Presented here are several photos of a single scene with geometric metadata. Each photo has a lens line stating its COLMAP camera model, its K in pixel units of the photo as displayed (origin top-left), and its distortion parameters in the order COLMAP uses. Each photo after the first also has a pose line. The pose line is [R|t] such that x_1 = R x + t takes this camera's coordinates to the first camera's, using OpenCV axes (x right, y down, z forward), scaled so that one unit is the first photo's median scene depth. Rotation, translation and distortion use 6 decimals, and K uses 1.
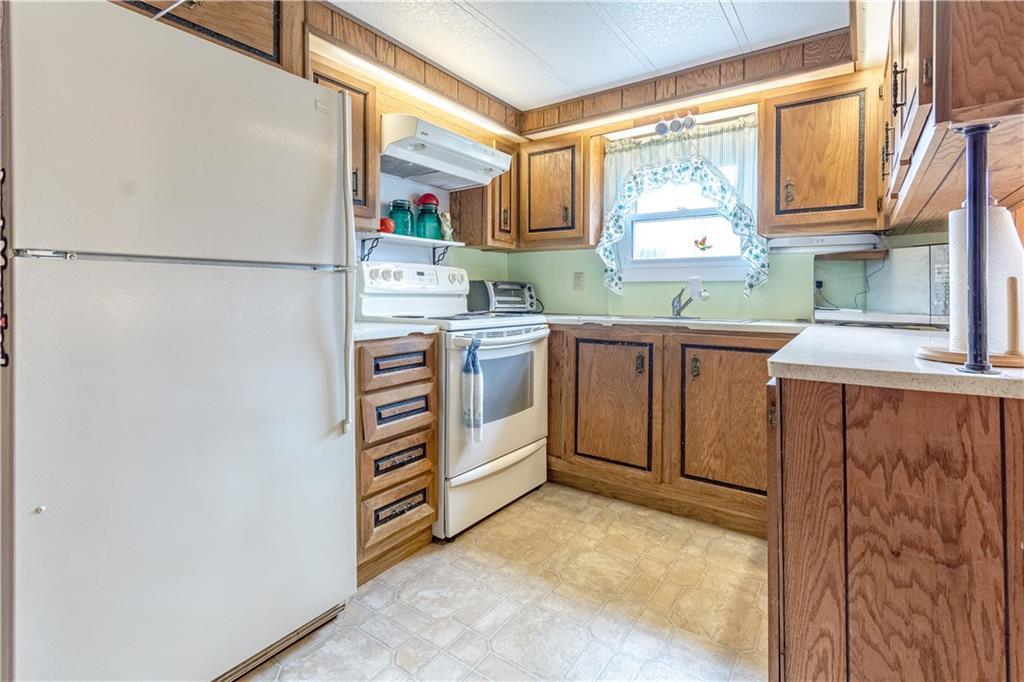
lens RADIAL K [[477.8, 0, 512.7], [0, 477.8, 293.3], [0, 0, 1]] dist [0.001378, 0.000004]
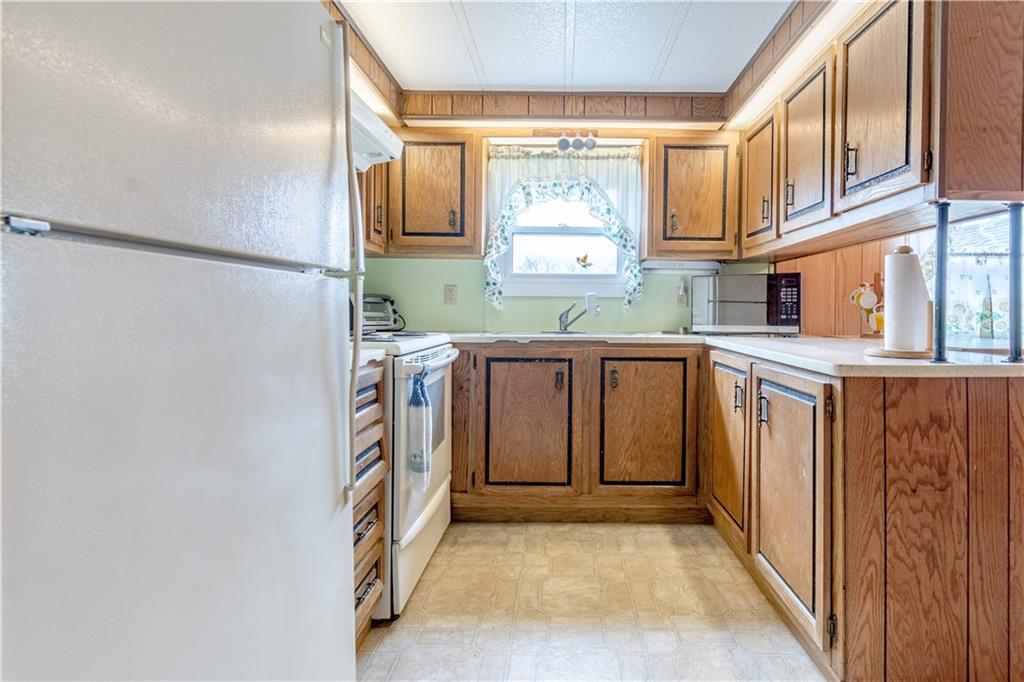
lens RADIAL K [[533.0, 0, 512.1], [0, 533.0, 313.6], [0, 0, 1]] dist [0.000578, 0.000470]
pose [[0.817367, -0.002893, 0.576111, -0.476969], [-0.005114, 0.999912, 0.012277, -0.002901], [-0.576095, -0.012981, 0.817280, 0.164239]]
